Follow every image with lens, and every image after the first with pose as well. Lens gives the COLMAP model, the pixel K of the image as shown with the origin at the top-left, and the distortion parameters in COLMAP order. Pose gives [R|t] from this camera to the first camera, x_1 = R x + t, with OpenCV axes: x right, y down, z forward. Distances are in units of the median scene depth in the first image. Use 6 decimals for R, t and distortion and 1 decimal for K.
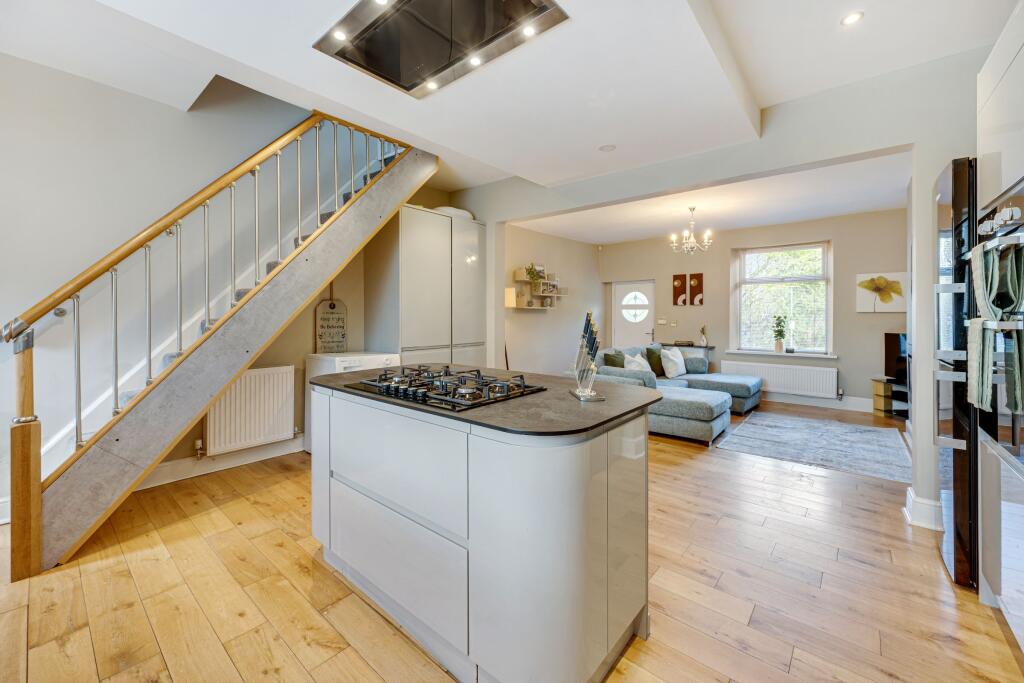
lens RADIAL K [[406.9, 0, 513.1], [0, 406.9, 325.5], [0, 0, 1]] dist [-0.000308, -0.000057]
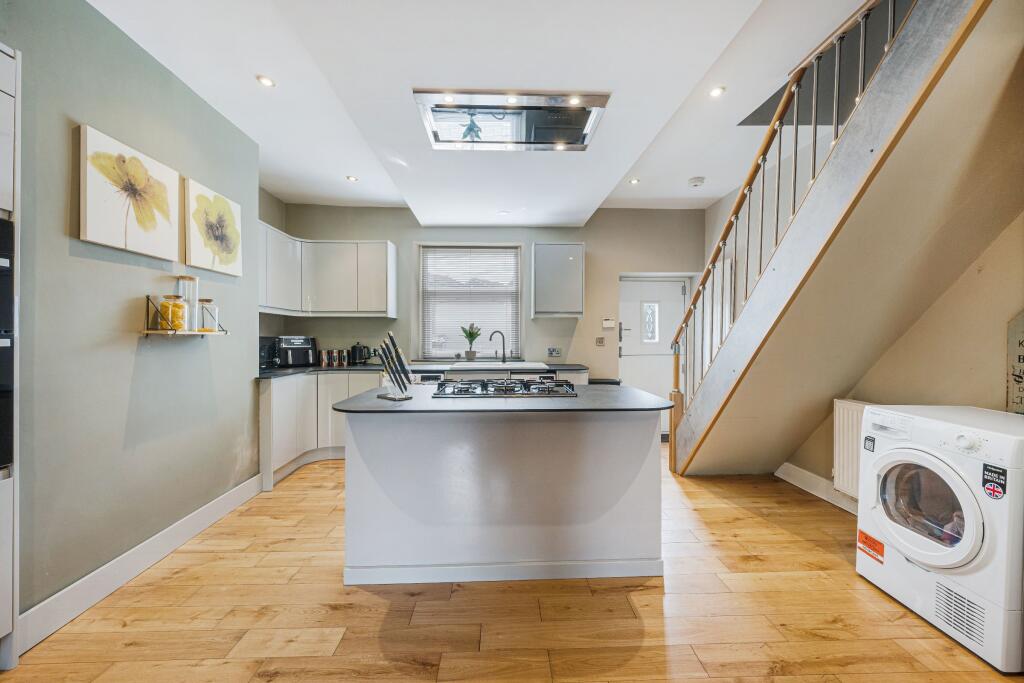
lens RADIAL K [[405.4, 0, 512.0], [0, 405.4, 341.5], [0, 0, 1]] dist [-0.001382, -0.000225]
pose [[-0.744158, 0.004531, -0.667988, 0.476934], [-0.017725, 0.999491, 0.026526, -0.028681], [0.667768, 0.031580, -0.743699, 1.377433]]
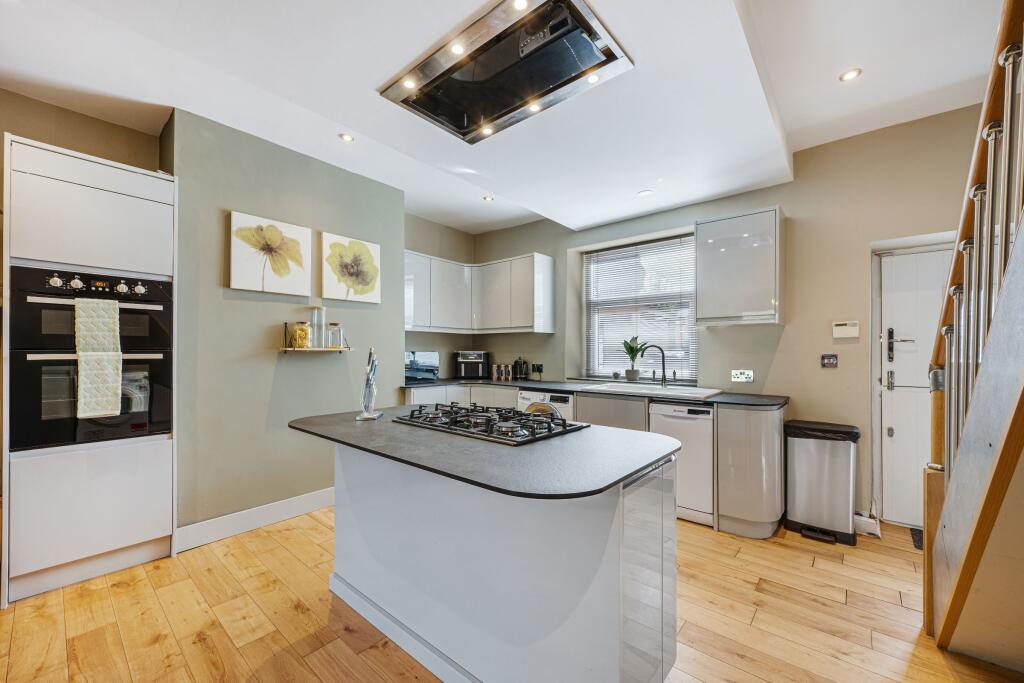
lens RADIAL K [[403.3, 0, 513.3], [0, 403.3, 352.6], [0, 0, 1]] dist [0.001132, 0.000037]
pose [[-0.999918, -0.004630, 0.011959, -0.169982], [-0.004308, 0.999631, 0.026805, -0.036495], [-0.012079, 0.026751, -0.999569, 1.397645]]
